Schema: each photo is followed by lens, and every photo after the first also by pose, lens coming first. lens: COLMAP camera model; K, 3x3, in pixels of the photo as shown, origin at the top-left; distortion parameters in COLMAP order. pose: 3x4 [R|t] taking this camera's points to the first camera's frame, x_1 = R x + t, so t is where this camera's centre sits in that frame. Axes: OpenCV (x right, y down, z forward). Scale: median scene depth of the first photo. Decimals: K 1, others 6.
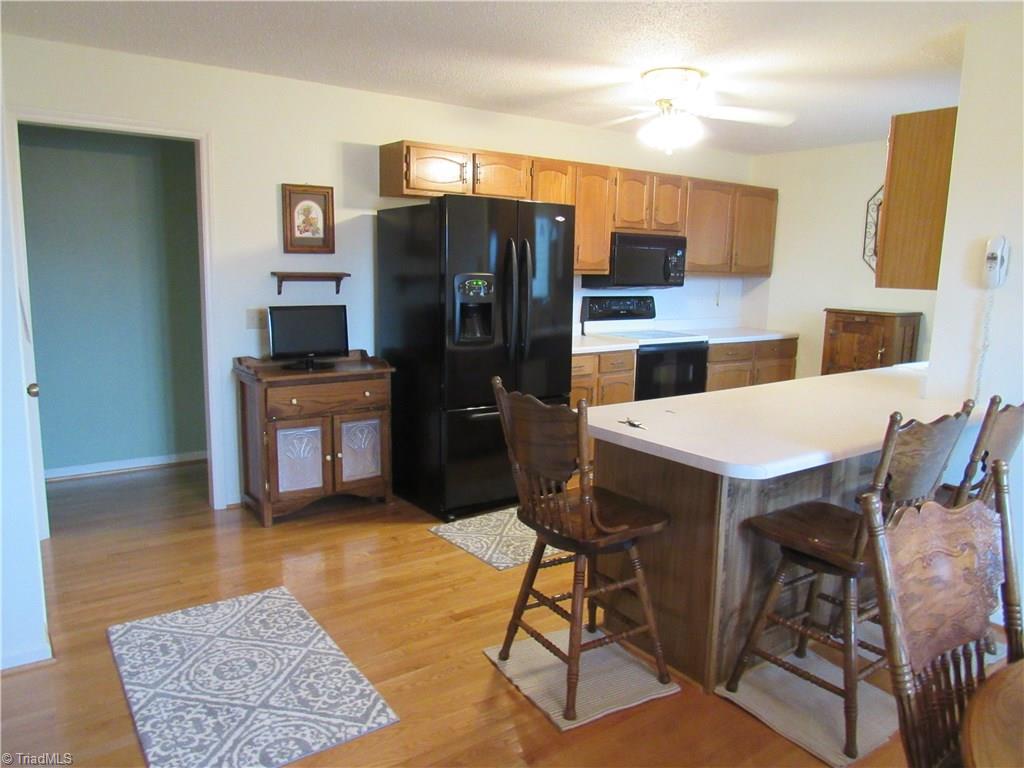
lens RADIAL K [[734.9, 0, 510.1], [0, 734.9, 382.5], [0, 0, 1]] dist [-0.025637, 0.007125]
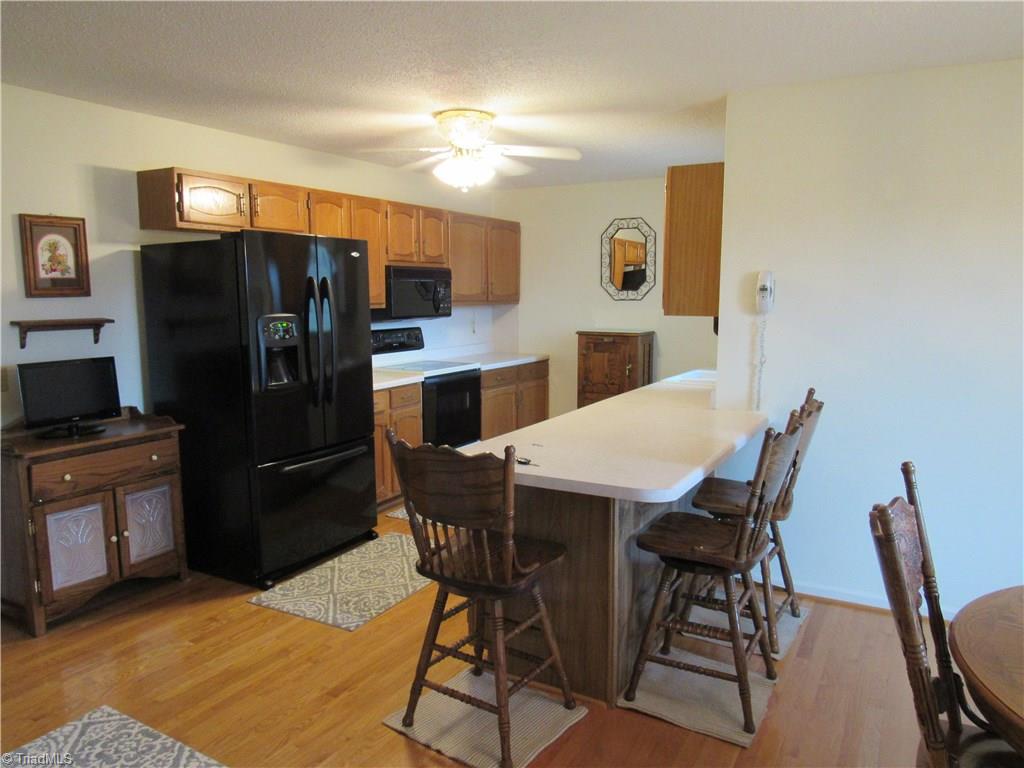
lens RADIAL K [[734.9, 0, 510.4], [0, 734.9, 384.1], [0, 0, 1]] dist [-0.025637, 0.007125]
pose [[0.912146, -0.074099, 0.403111, -0.151618], [0.086101, 0.996218, -0.011703, -0.024477], [-0.400719, 0.045383, 0.915076, 0.042667]]
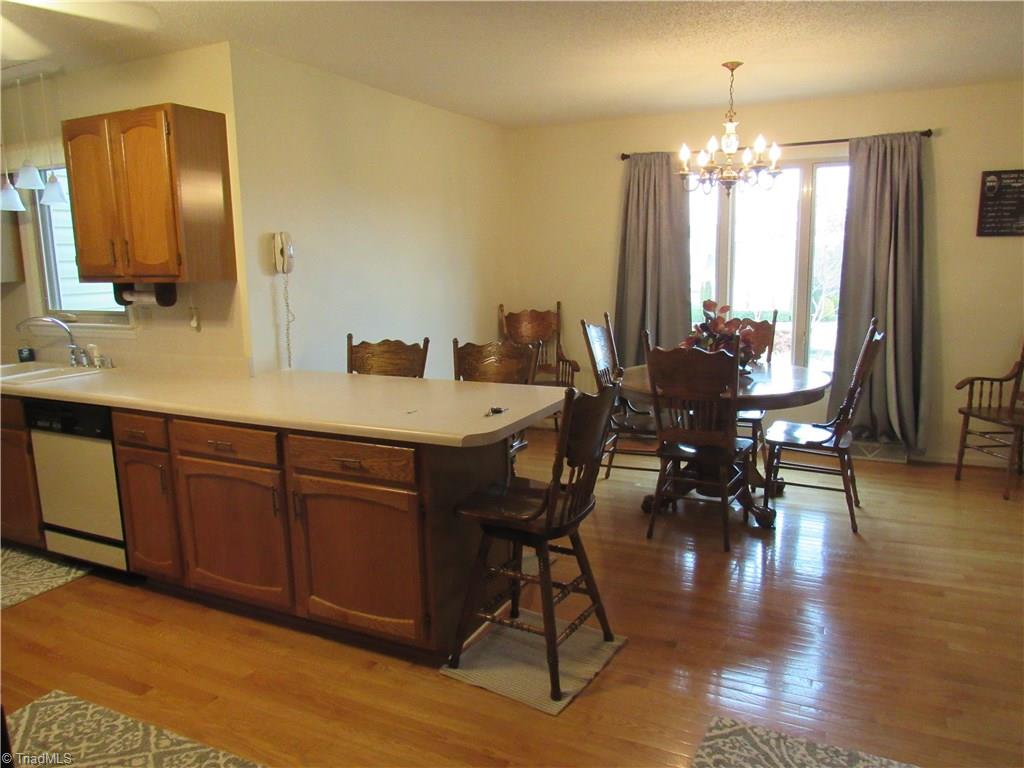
lens RADIAL K [[734.9, 0, 517.2], [0, 734.9, 387.6], [0, 0, 1]] dist [-0.025637, 0.007125]
pose [[-0.464150, -0.174863, 0.868324, -0.453127], [0.151911, 0.950080, 0.272529, -0.156516], [-0.872633, 0.258402, -0.414416, 0.847662]]
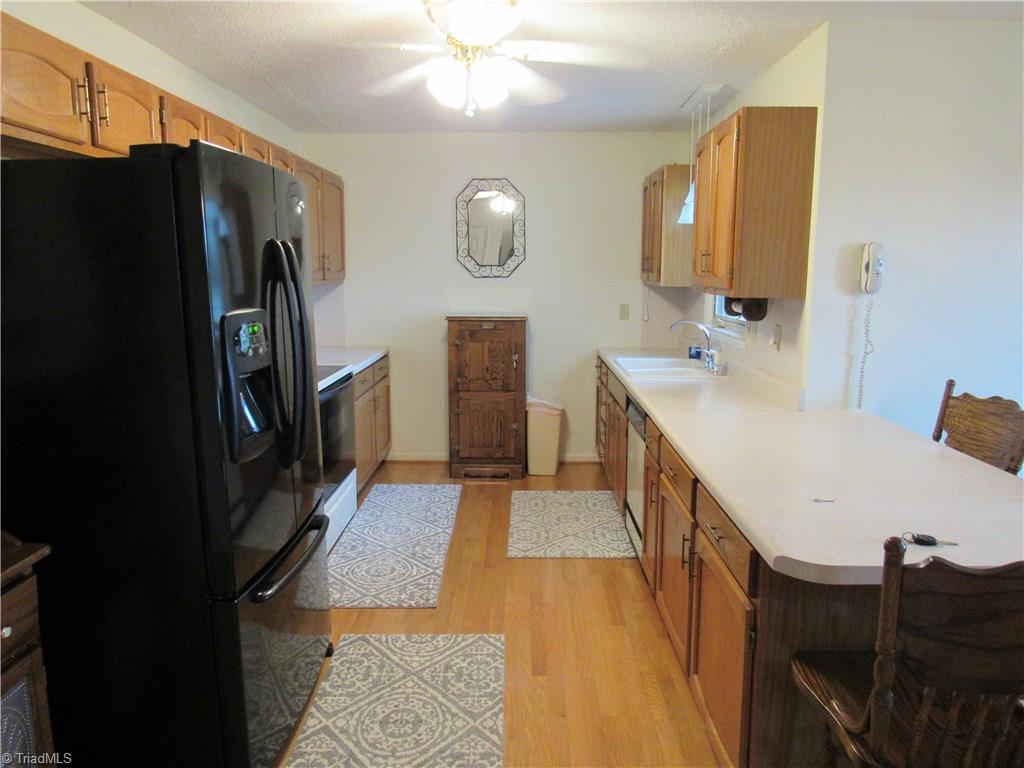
lens RADIAL K [[734.9, 0, 511.8], [0, 734.9, 383.7], [0, 0, 1]] dist [-0.025637, 0.007125]
pose [[0.597892, -0.147270, 0.787932, -0.317299], [0.140709, 0.986997, 0.077705, -0.107489], [-0.789130, 0.064411, 0.610839, 0.540003]]
